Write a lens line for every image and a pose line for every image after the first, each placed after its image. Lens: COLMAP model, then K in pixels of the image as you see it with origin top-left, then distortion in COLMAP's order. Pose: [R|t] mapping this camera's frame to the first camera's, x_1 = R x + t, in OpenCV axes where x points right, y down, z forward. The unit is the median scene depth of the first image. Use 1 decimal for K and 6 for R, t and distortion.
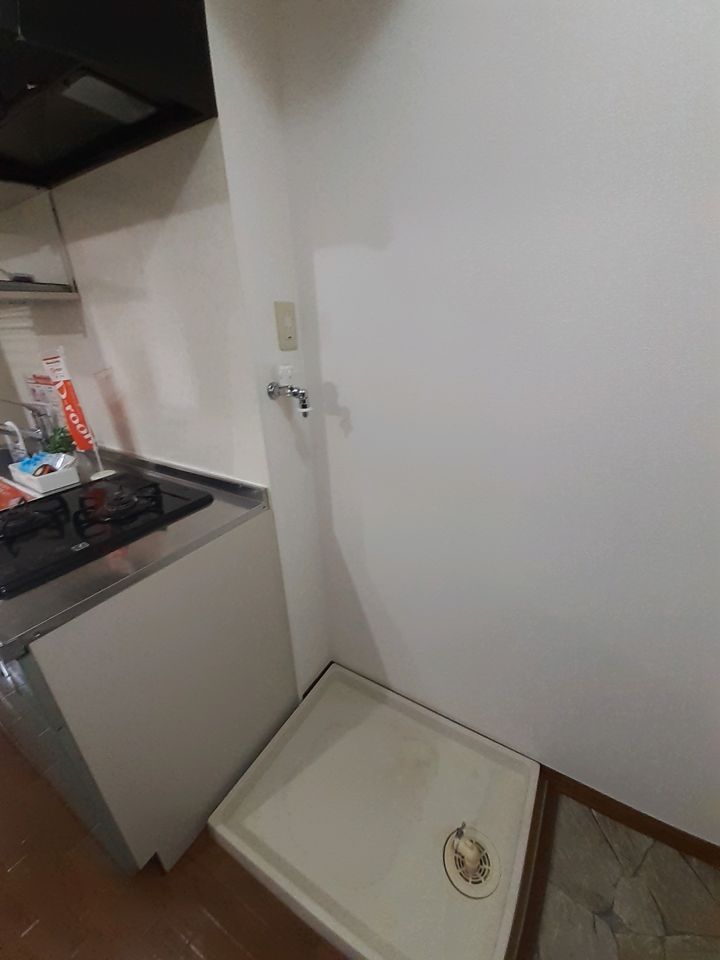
lens RADIAL K [[377.2, 0, 373.7], [0, 377.2, 478.7], [0, 0, 1]] dist [0.001893, -0.012953]
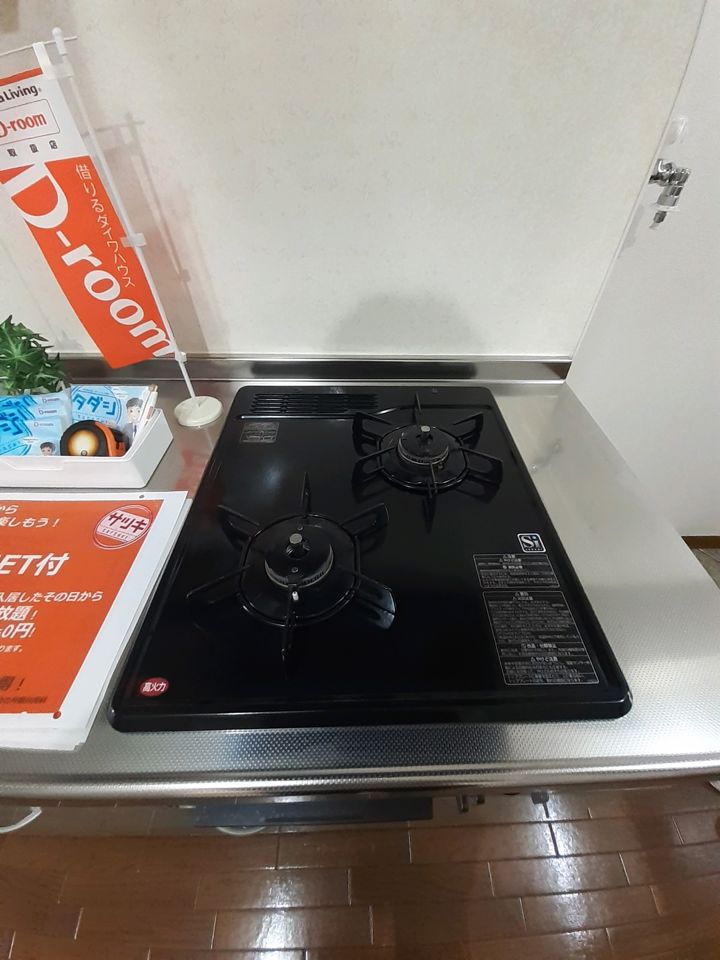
lens RADIAL K [[377.2, 0, 373.7], [0, 377.2, 478.7], [0, 0, 1]] dist [0.001893, -0.012953]
pose [[0.842271, -0.351310, 0.408854, -0.798895], [0.171476, 0.893681, 0.414645, -0.097304], [-0.511054, -0.279135, 0.812962, 0.505775]]
